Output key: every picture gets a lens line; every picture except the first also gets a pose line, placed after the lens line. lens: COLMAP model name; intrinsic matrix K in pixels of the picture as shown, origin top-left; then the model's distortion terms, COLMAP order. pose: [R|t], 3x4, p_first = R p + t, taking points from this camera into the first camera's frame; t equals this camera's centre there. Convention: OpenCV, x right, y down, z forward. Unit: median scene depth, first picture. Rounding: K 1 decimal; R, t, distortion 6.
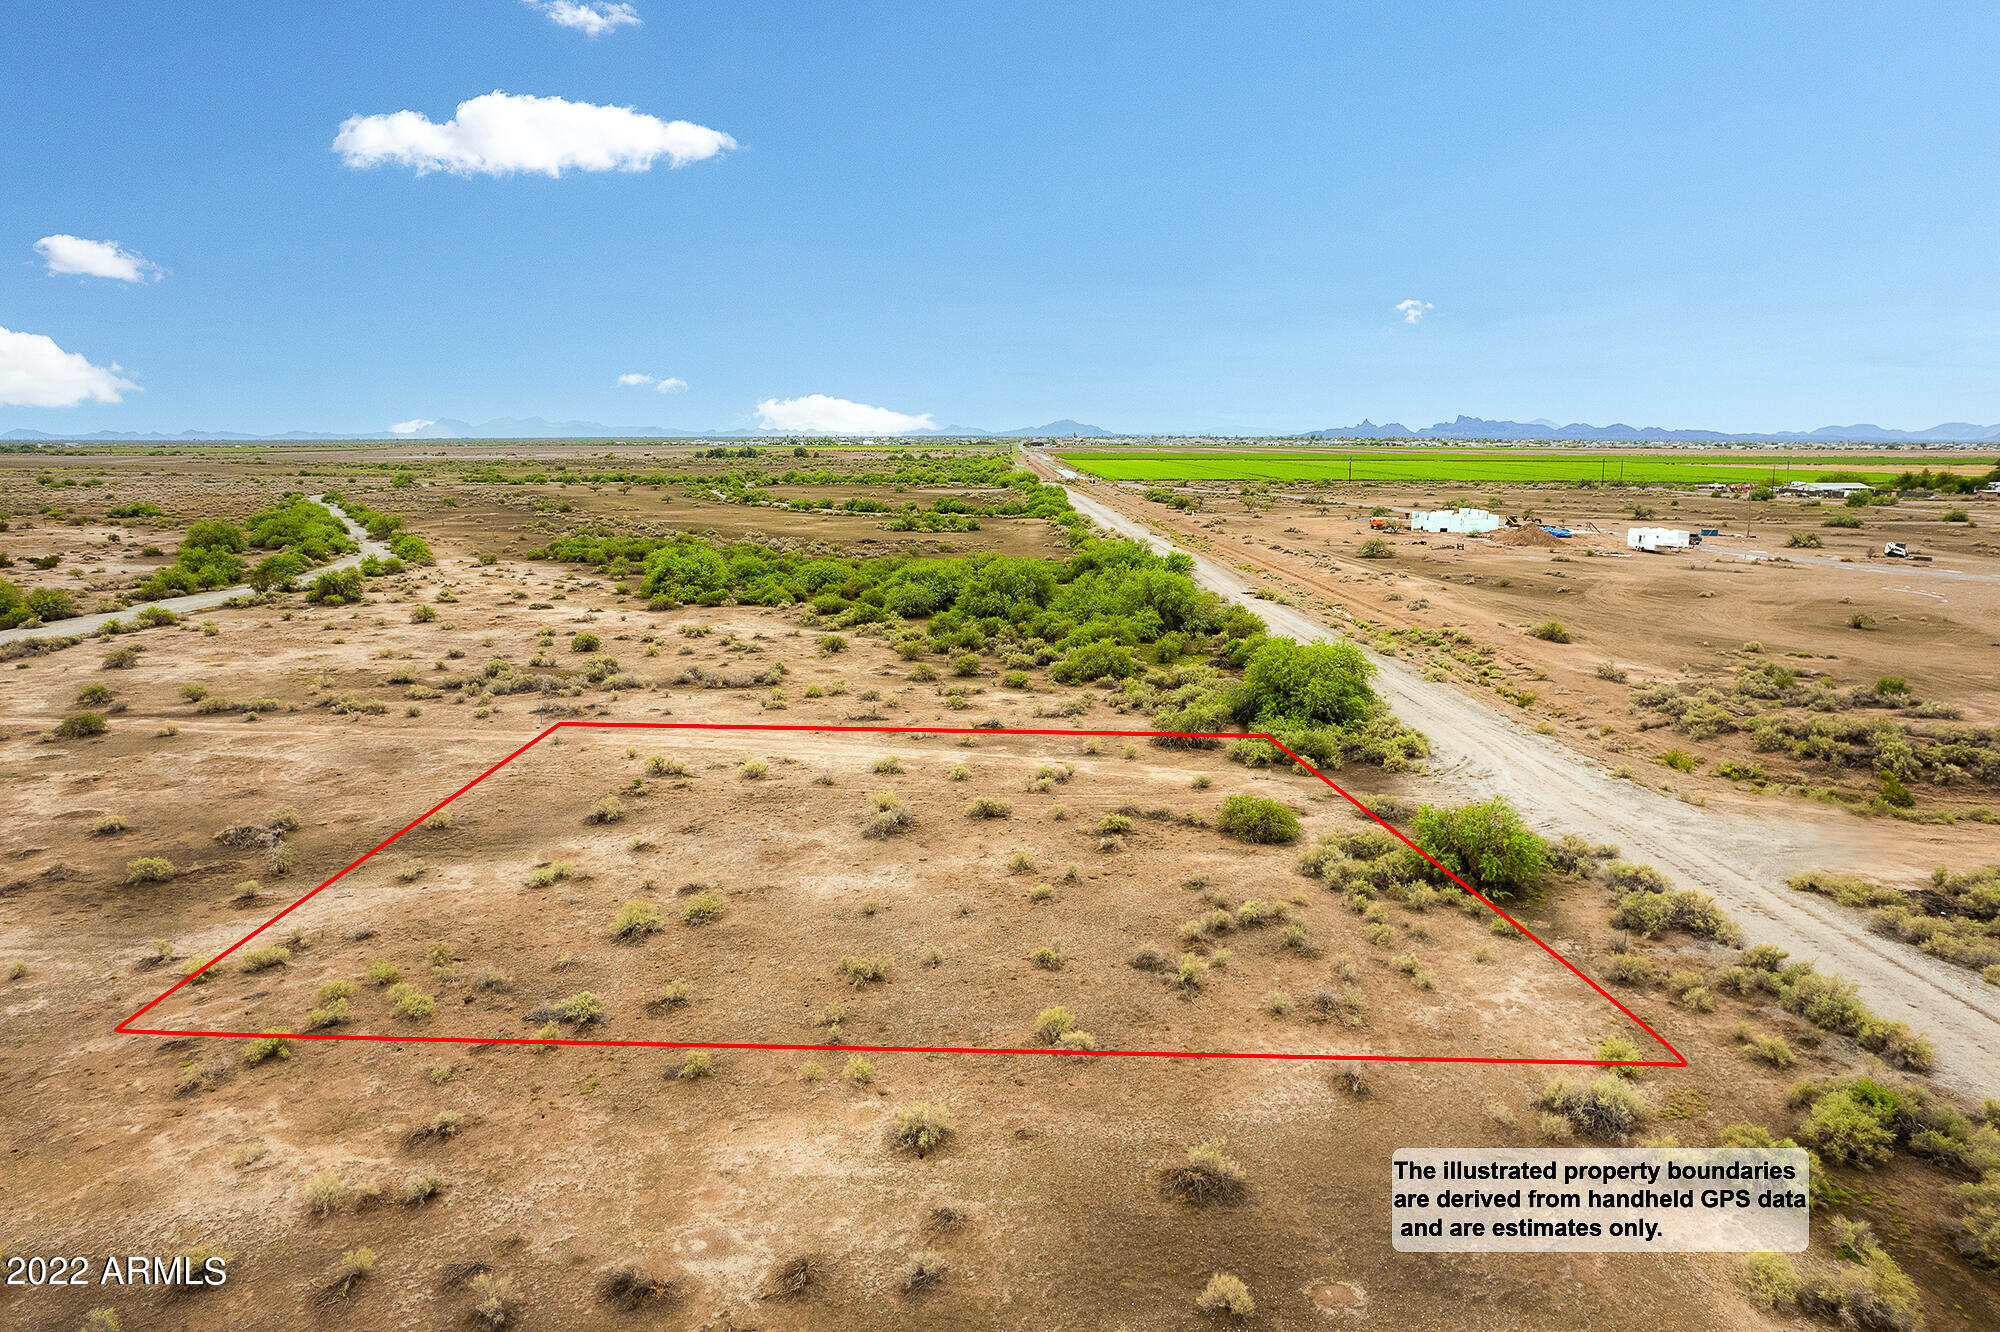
lens RADIAL K [[1279.4, 0, 1004.8], [0, 1279.4, 657.8], [0, 0, 1]] dist [-0.069776, 0.059879]
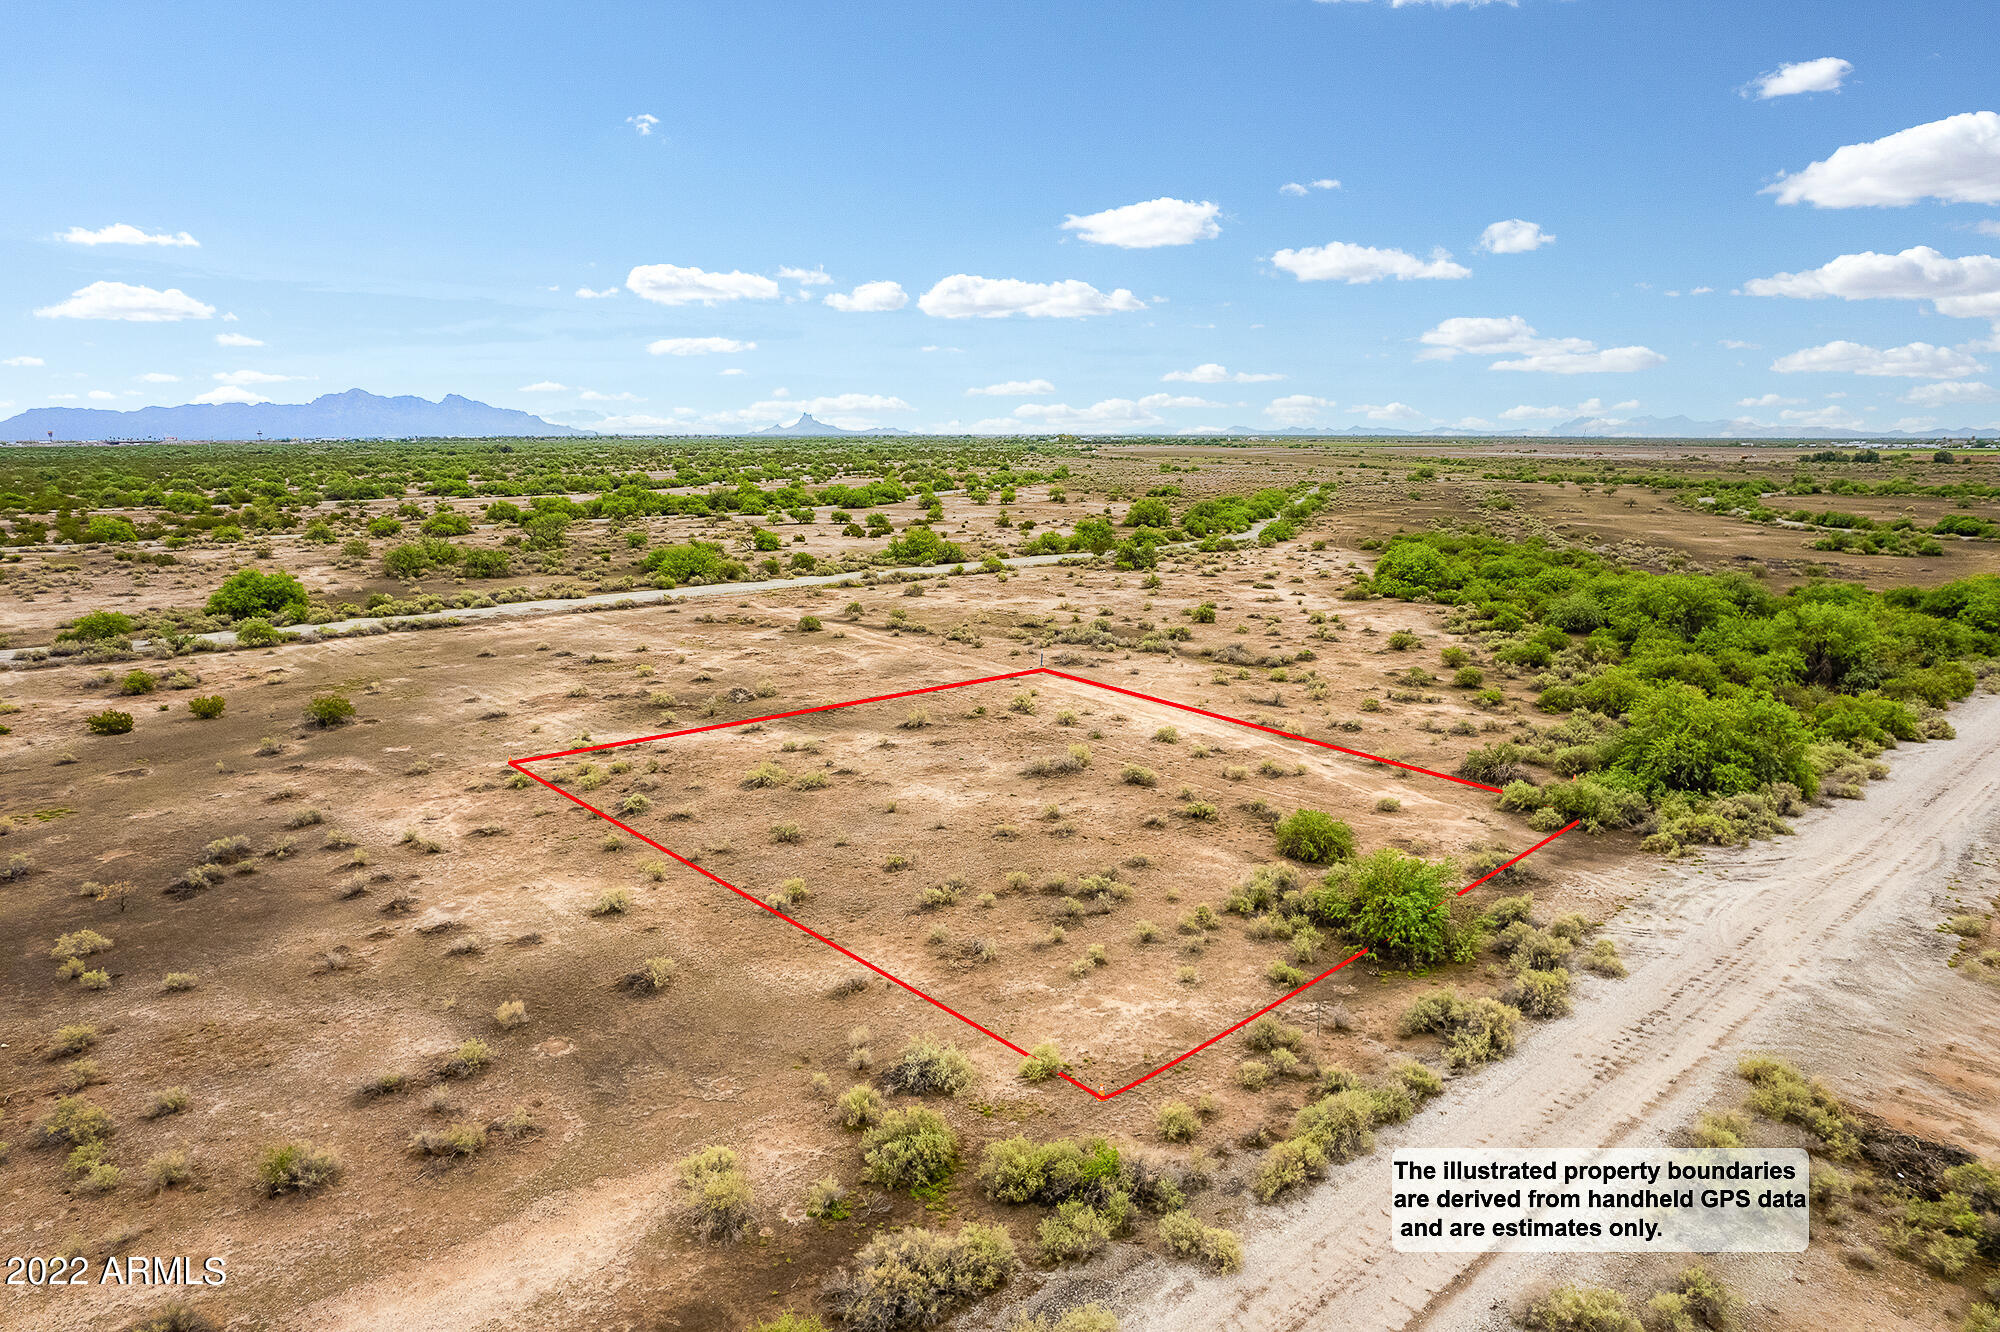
lens RADIAL K [[1279.4, 0, 1004.8], [0, 1279.4, 657.8], [0, 0, 1]] dist [-0.069776, 0.059879]
pose [[0.669634, 0.128396, -0.731509, 0.818968], [-0.127206, 0.990217, 0.057358, -0.035160], [0.731716, 0.054643, 0.679415, 0.199953]]
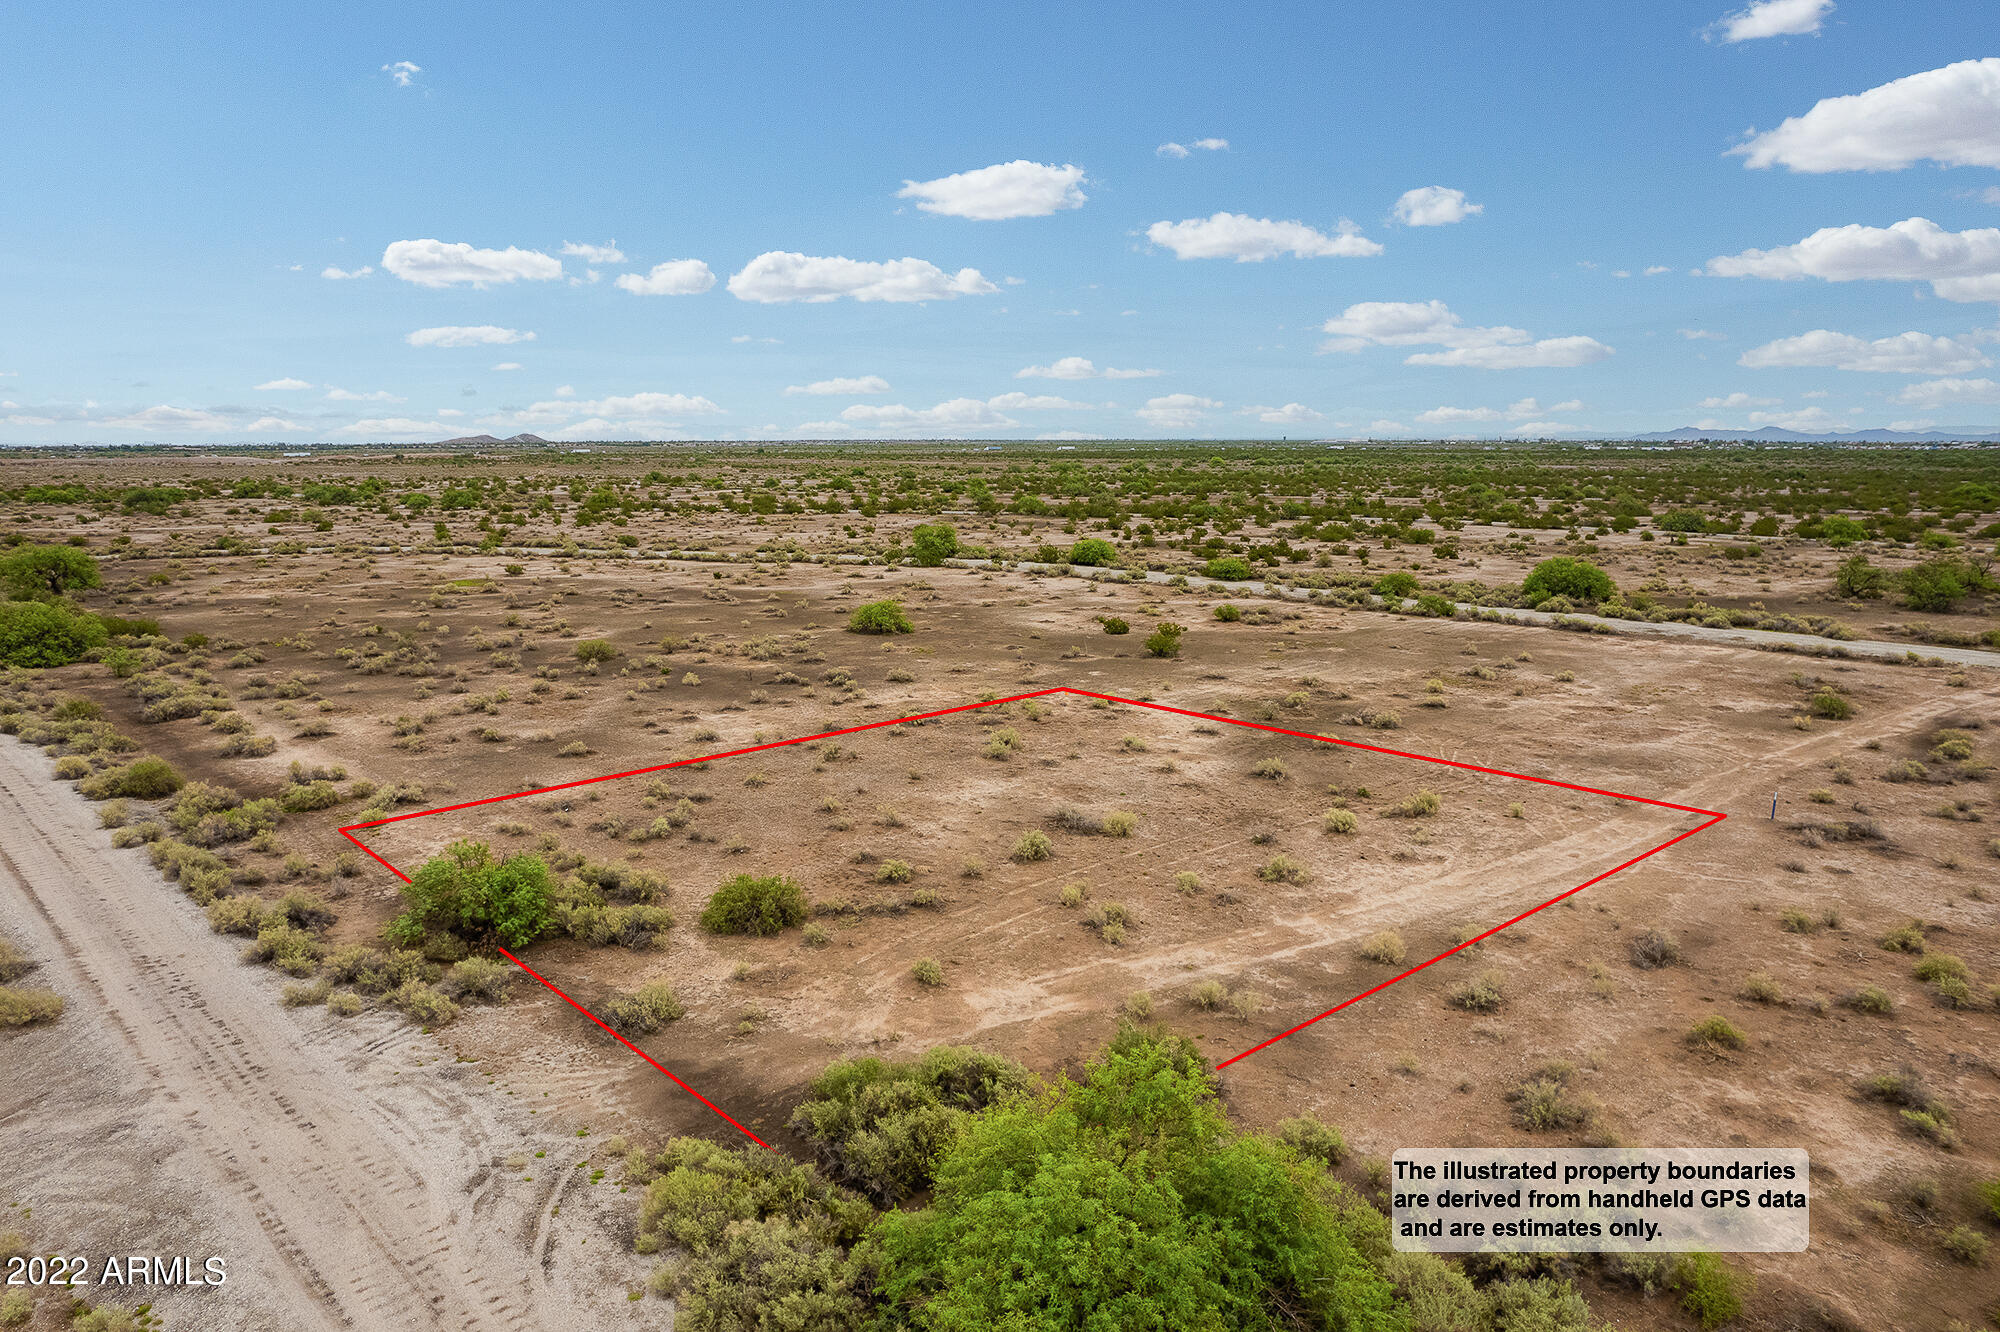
lens RADIAL K [[1279.4, 0, 1004.8], [0, 1279.4, 657.8], [0, 0, 1]] dist [-0.069776, 0.059879]
pose [[-0.714981, 0.120336, -0.688710, 0.702724], [-0.119323, 0.949620, 0.289799, -0.309053], [0.688886, 0.289380, -0.664602, 1.810975]]
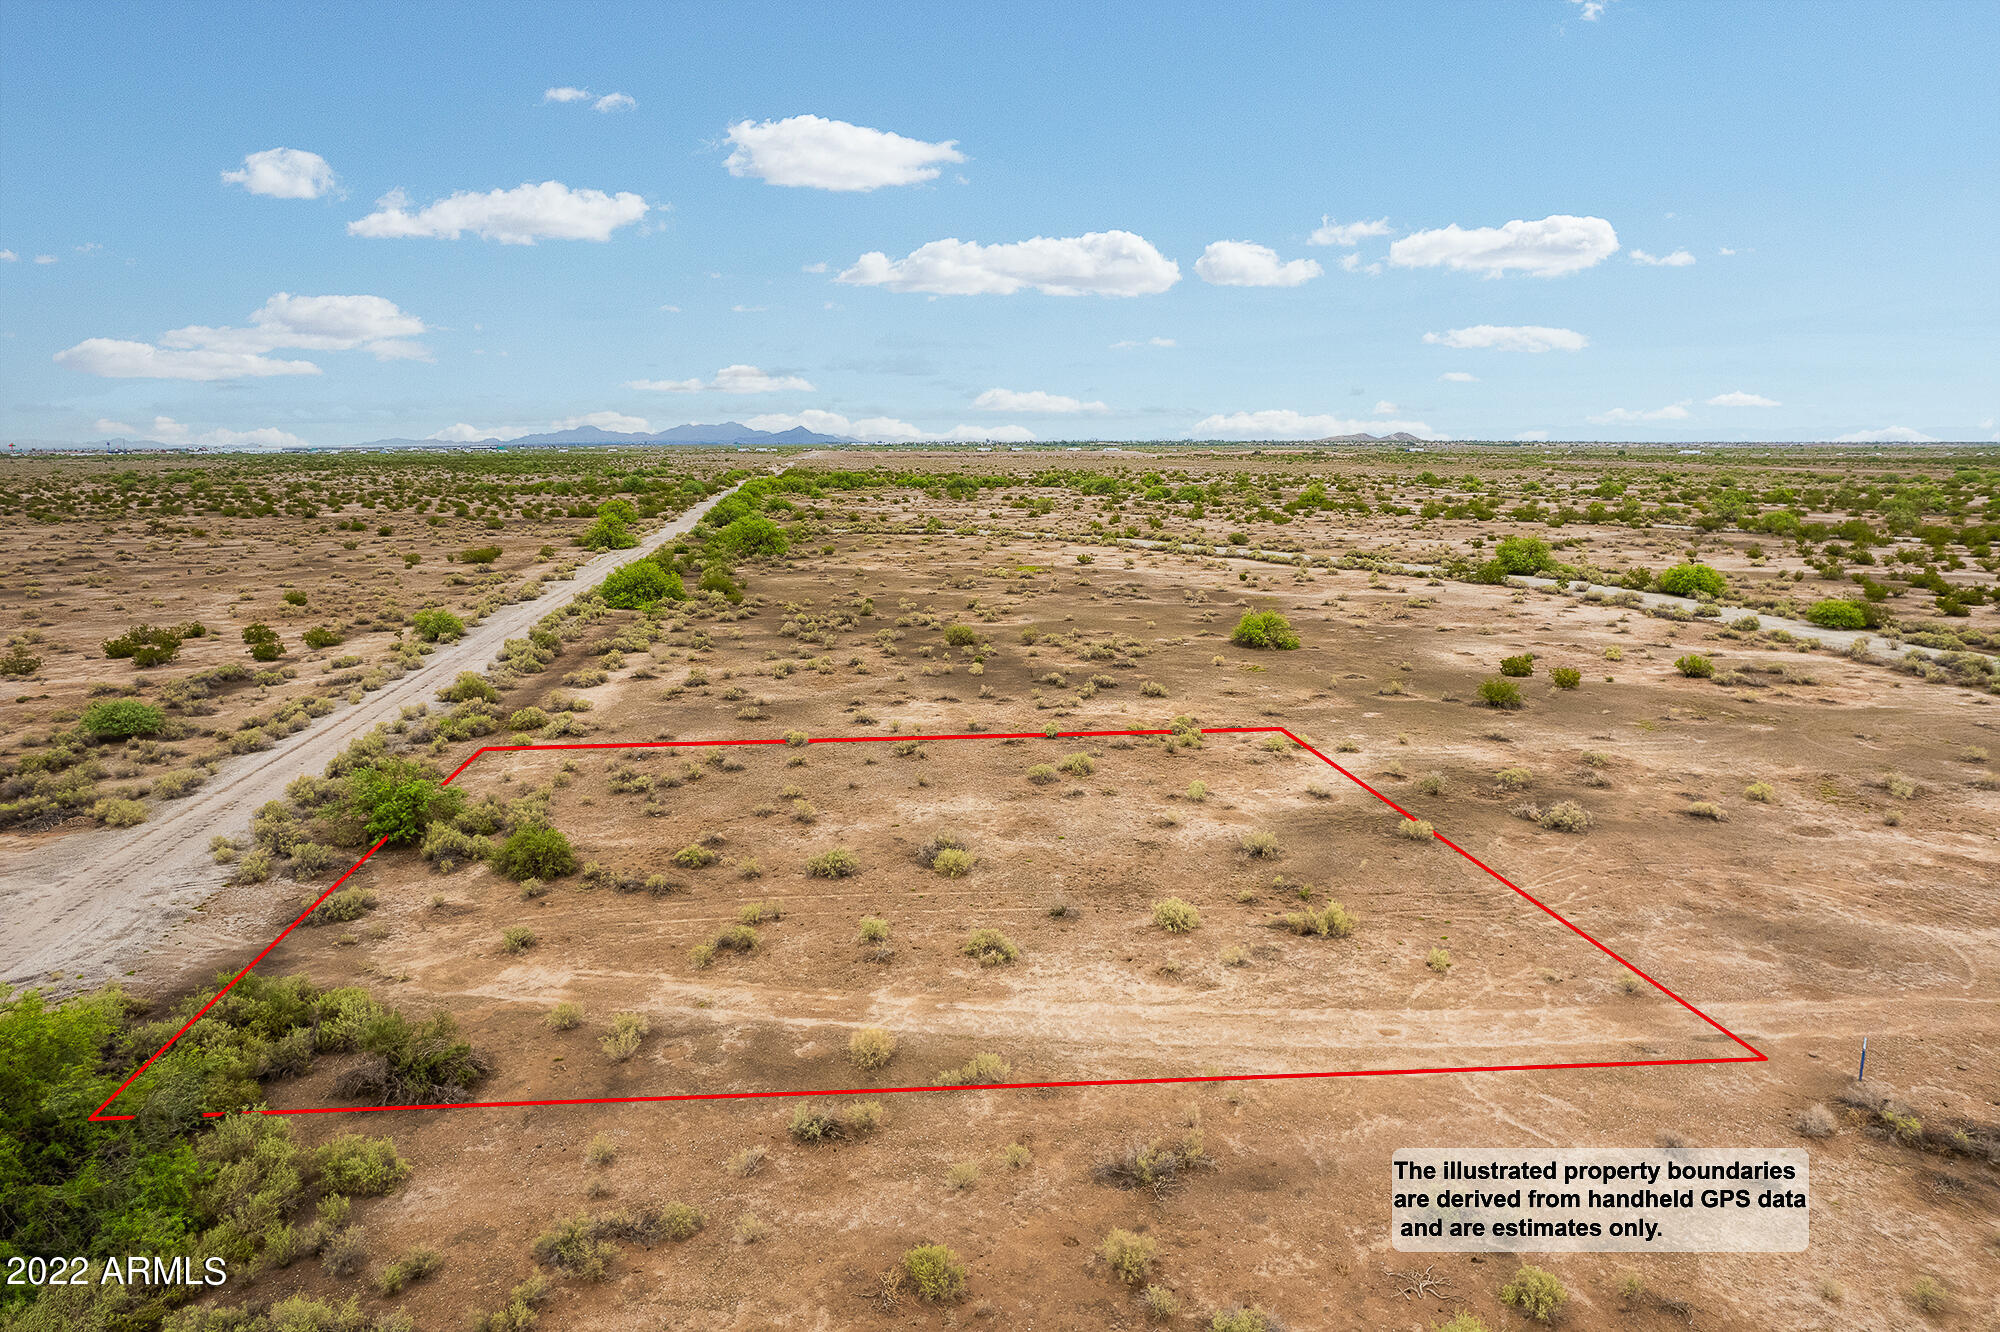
lens RADIAL K [[1279.4, 0, 1004.8], [0, 1279.4, 657.8], [0, 0, 1]] dist [-0.069776, 0.059879]
pose [[-0.993787, 0.022245, -0.109056, -0.044336], [-0.015852, 0.941548, 0.336506, -0.357534], [0.110167, 0.336144, -0.935345, 2.082673]]
